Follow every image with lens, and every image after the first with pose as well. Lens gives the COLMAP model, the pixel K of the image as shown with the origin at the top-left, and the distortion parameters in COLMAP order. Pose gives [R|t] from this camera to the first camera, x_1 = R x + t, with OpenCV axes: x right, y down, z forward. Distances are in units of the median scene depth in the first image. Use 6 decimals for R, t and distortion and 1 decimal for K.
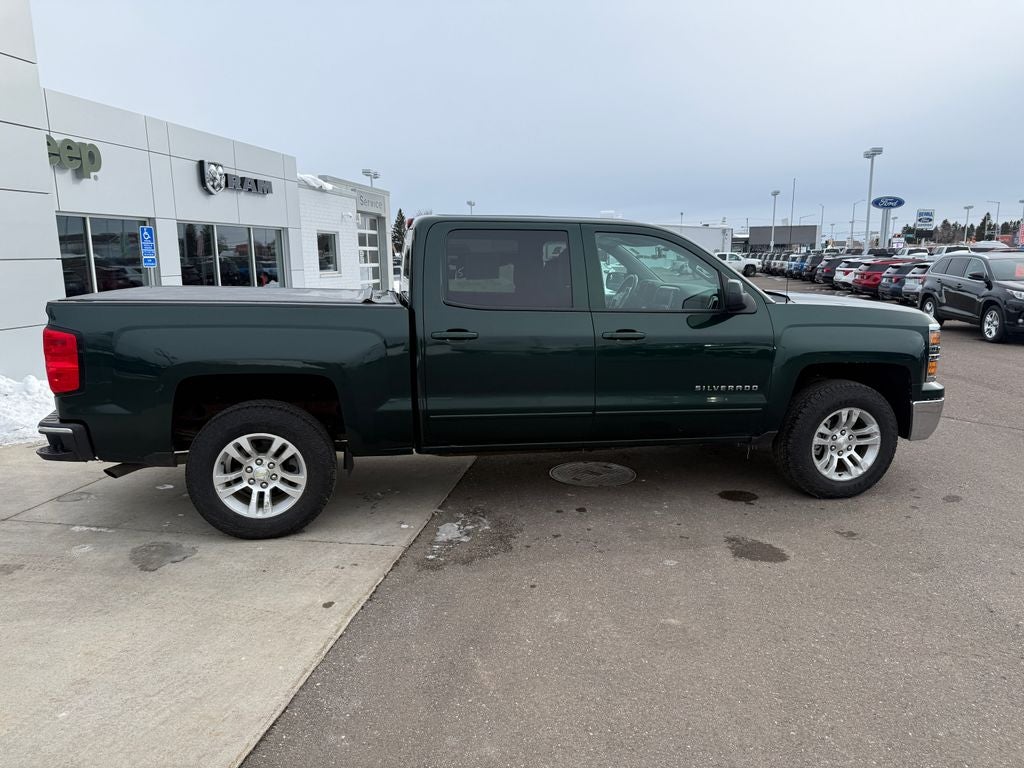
lens RADIAL K [[721.9, 0, 512.0], [0, 721.9, 384.0], [0, 0, 1]] dist [0.119220, -0.197997]
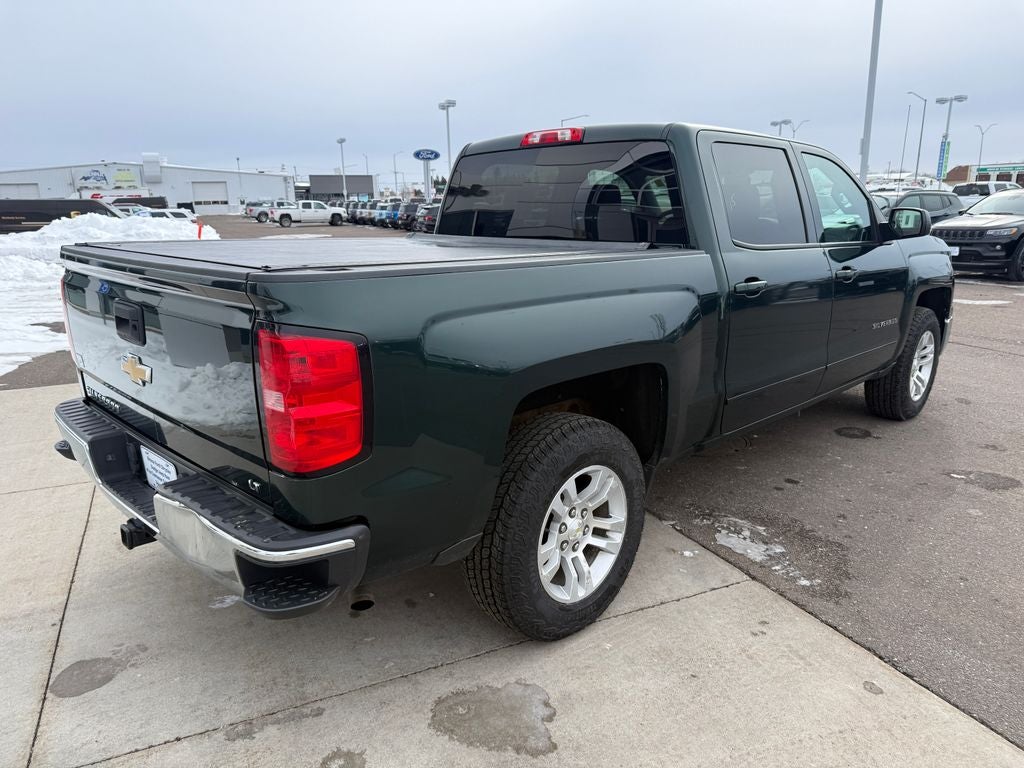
lens RADIAL K [[736.2, 0, 513.3], [0, 736.2, 375.9], [0, 0, 1]] dist [0.090978, -0.144171]
pose [[0.823425, -0.137885, 0.550418, -0.272544], [0.109860, 0.990412, 0.083757, -0.025323], [-0.556689, -0.008499, 0.830678, 0.192330]]
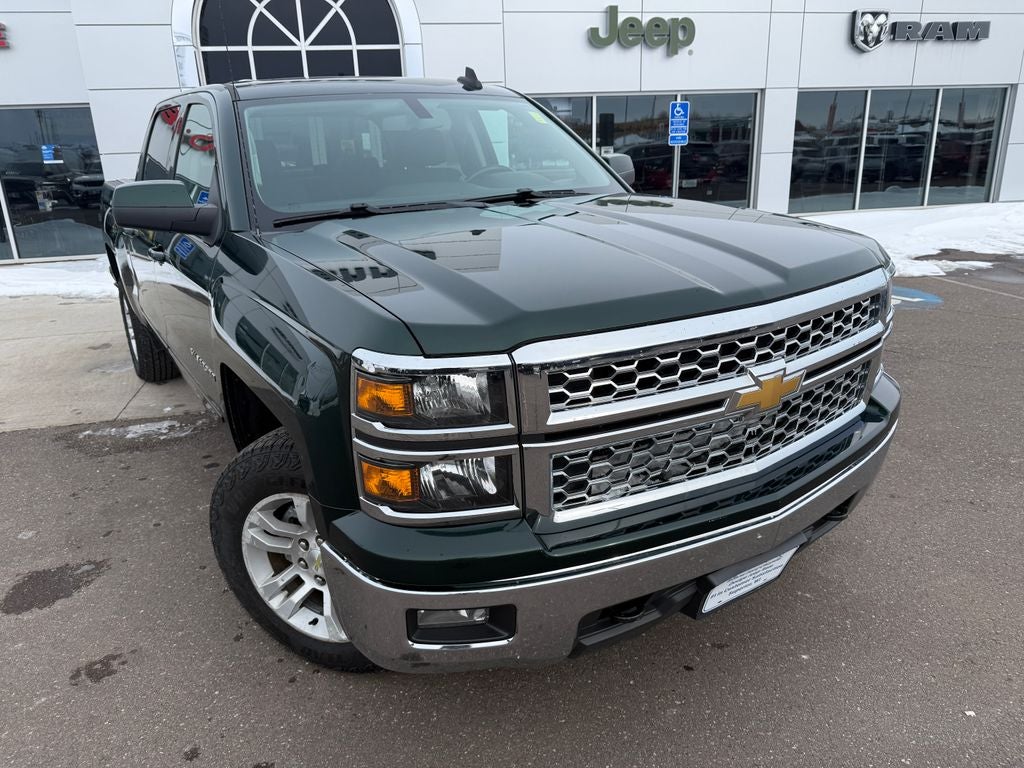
lens RADIAL K [[730.8, 0, 512.7], [0, 730.8, 386.5], [0, 0, 1]] dist [-0.004557, -0.006503]
pose [[0.370550, 0.286661, -0.883469, 0.391047], [-0.130893, 0.957806, 0.255881, -0.070388], [0.919543, 0.020823, 0.392437, 0.419612]]
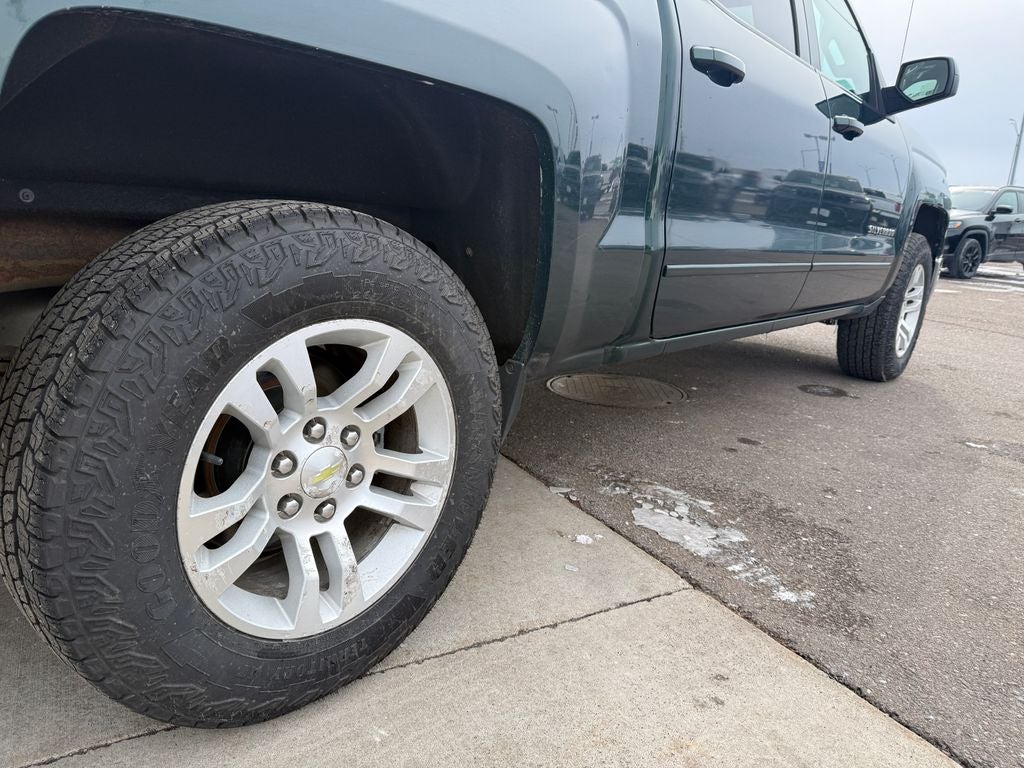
lens RADIAL K [[721.9, 0, 512.0], [0, 721.9, 384.0], [0, 0, 1]] dist [0.119220, -0.197997]
pose [[0.777978, -0.104606, 0.619522, -0.172680], [0.052499, 0.993418, 0.101811, 0.025014], [-0.626094, -0.046682, 0.778349, 0.282841]]
